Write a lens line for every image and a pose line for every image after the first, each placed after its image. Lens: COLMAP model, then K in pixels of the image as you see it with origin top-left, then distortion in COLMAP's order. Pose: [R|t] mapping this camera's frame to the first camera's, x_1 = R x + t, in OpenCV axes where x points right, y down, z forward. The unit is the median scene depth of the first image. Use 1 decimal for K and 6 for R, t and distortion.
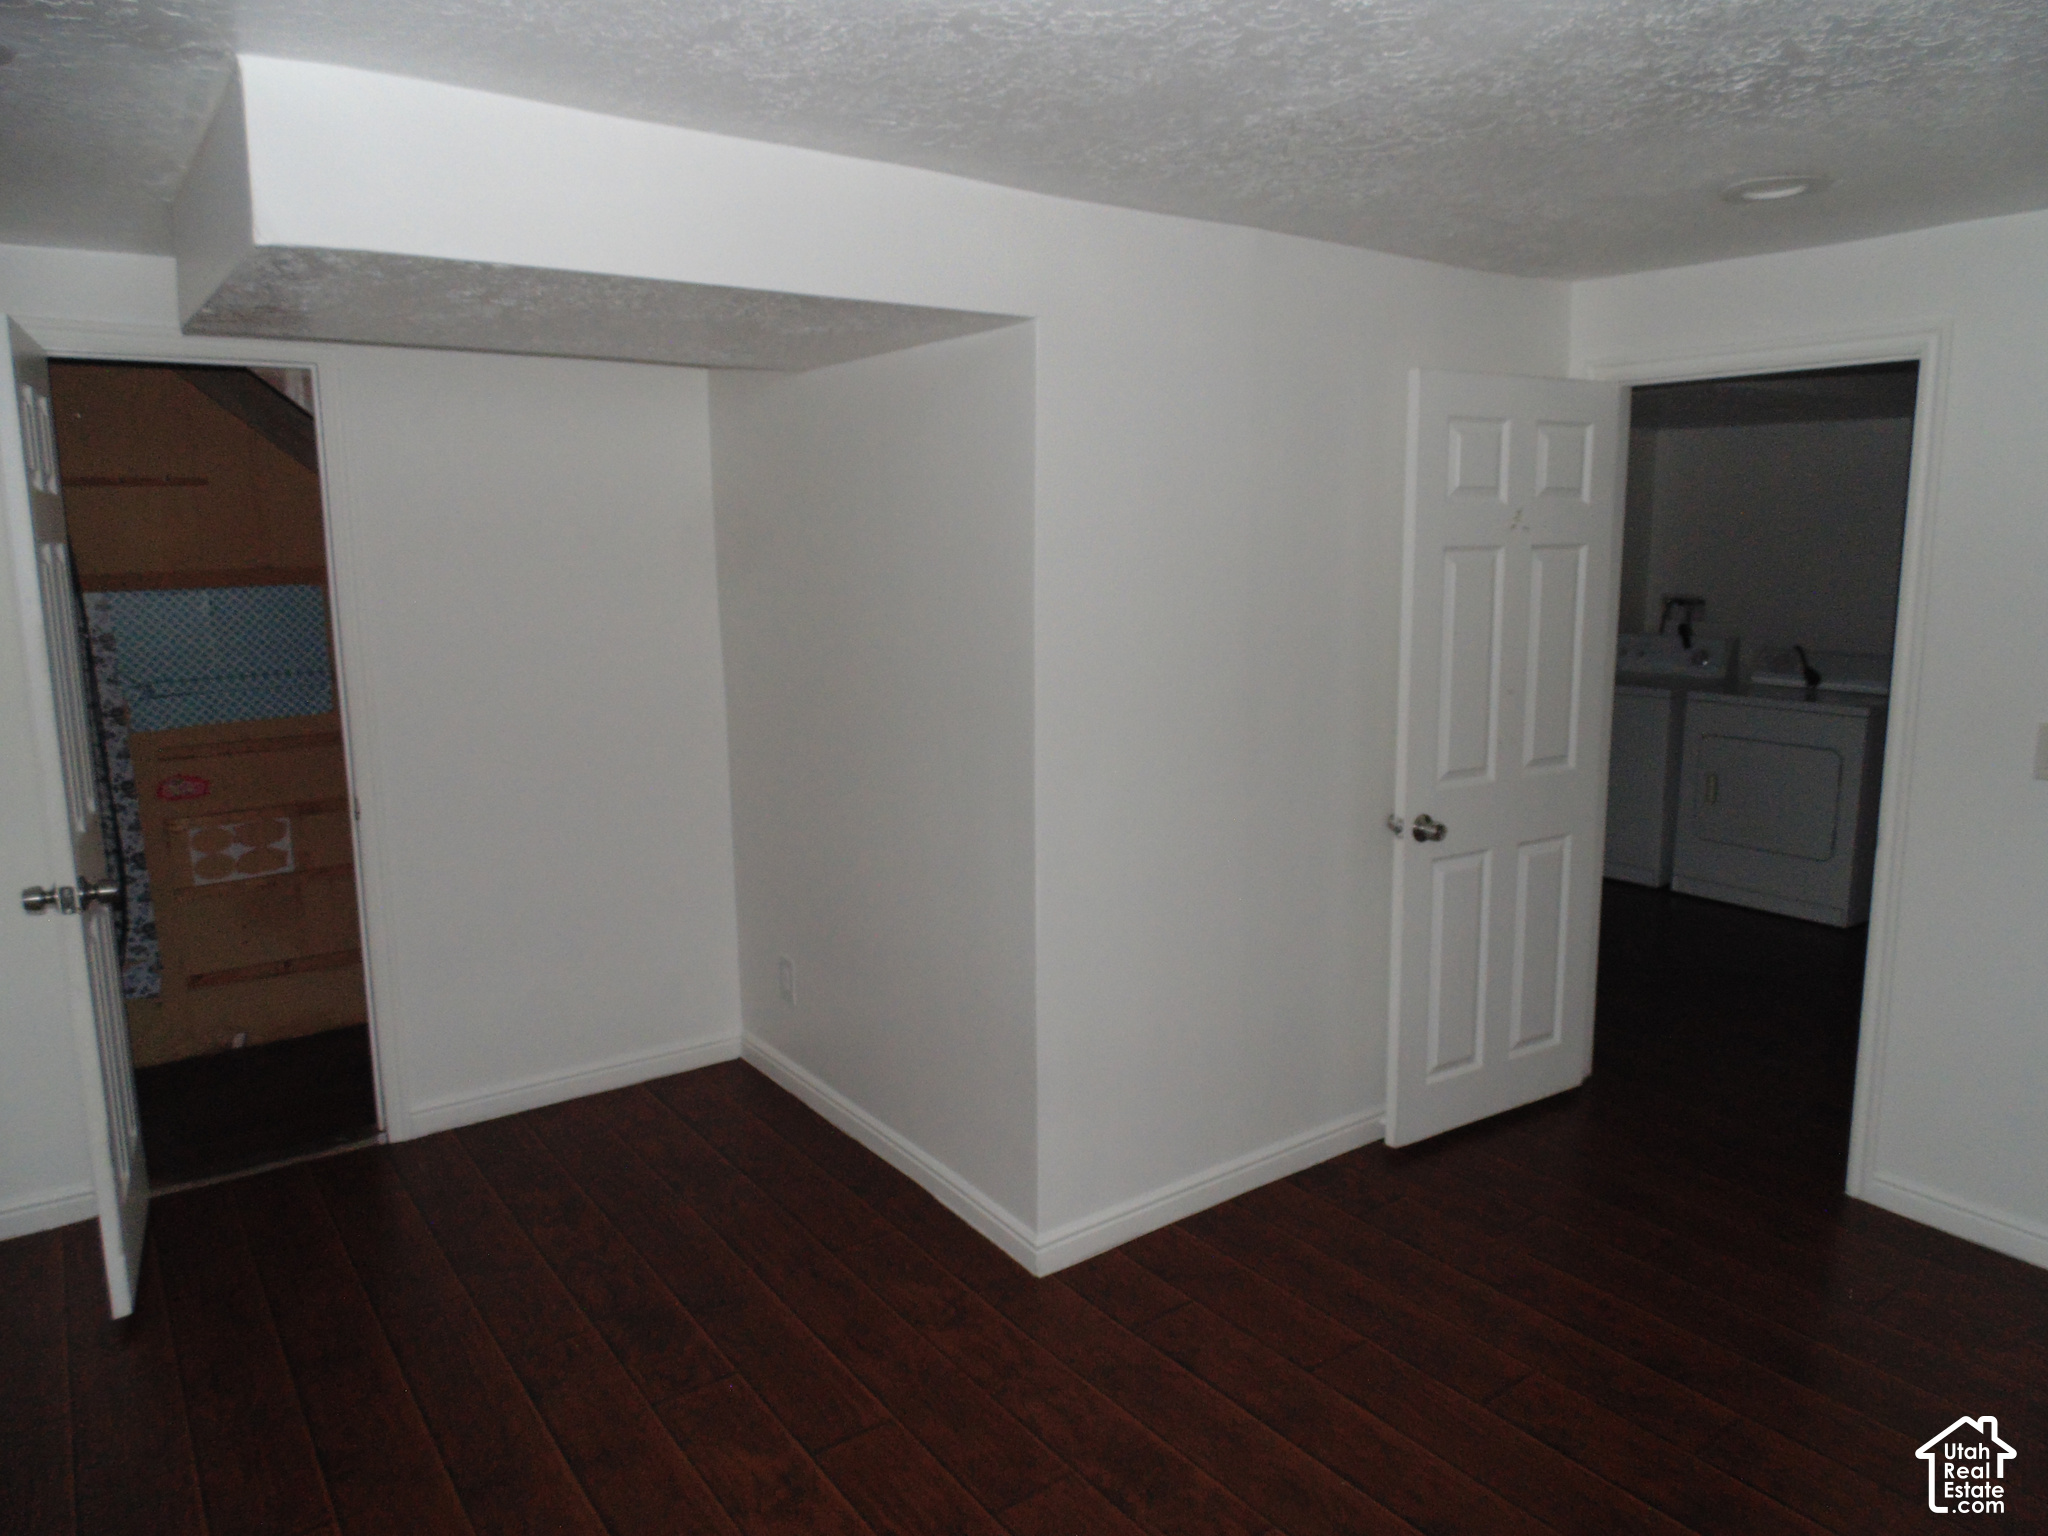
lens RADIAL K [[1383.5, 0, 1027.0], [0, 1383.5, 772.3], [0, 0, 1]] dist [-0.006539, 0.002670]
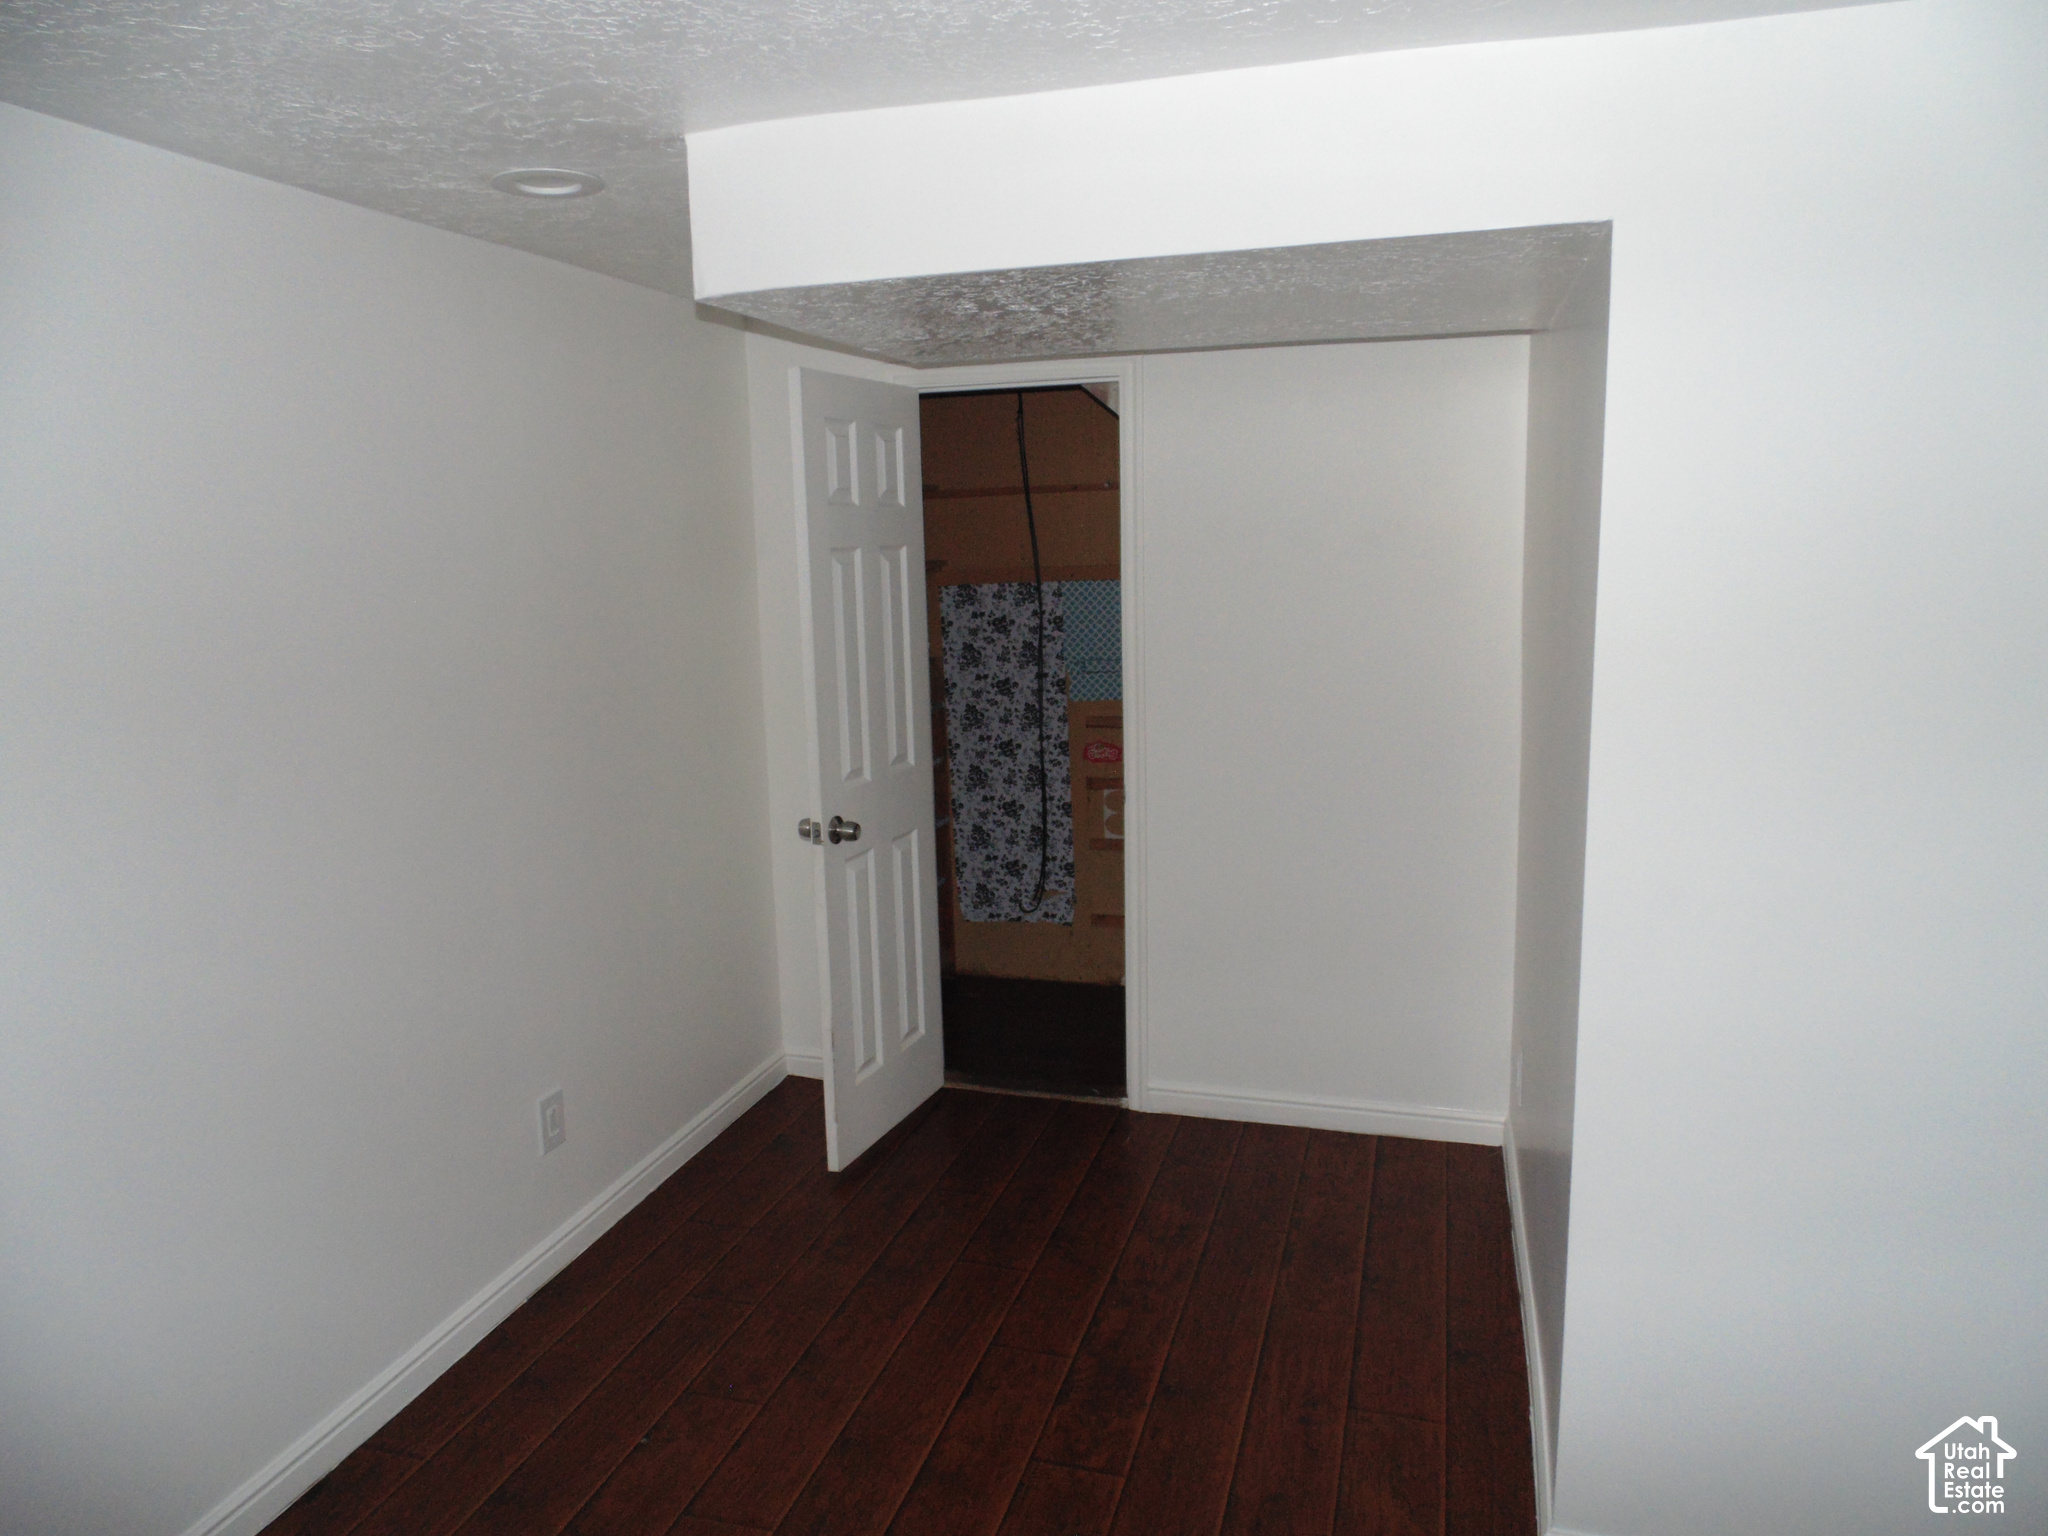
lens RADIAL K [[1383.5, 0, 1026.6], [0, 1383.5, 769.8], [0, 0, 1]] dist [-0.006539, 0.002670]
pose [[0.618091, 0.129270, -0.775405, 0.259299], [-0.120390, 0.990317, 0.069133, -0.048941], [0.776833, 0.050621, 0.627669, 0.239487]]
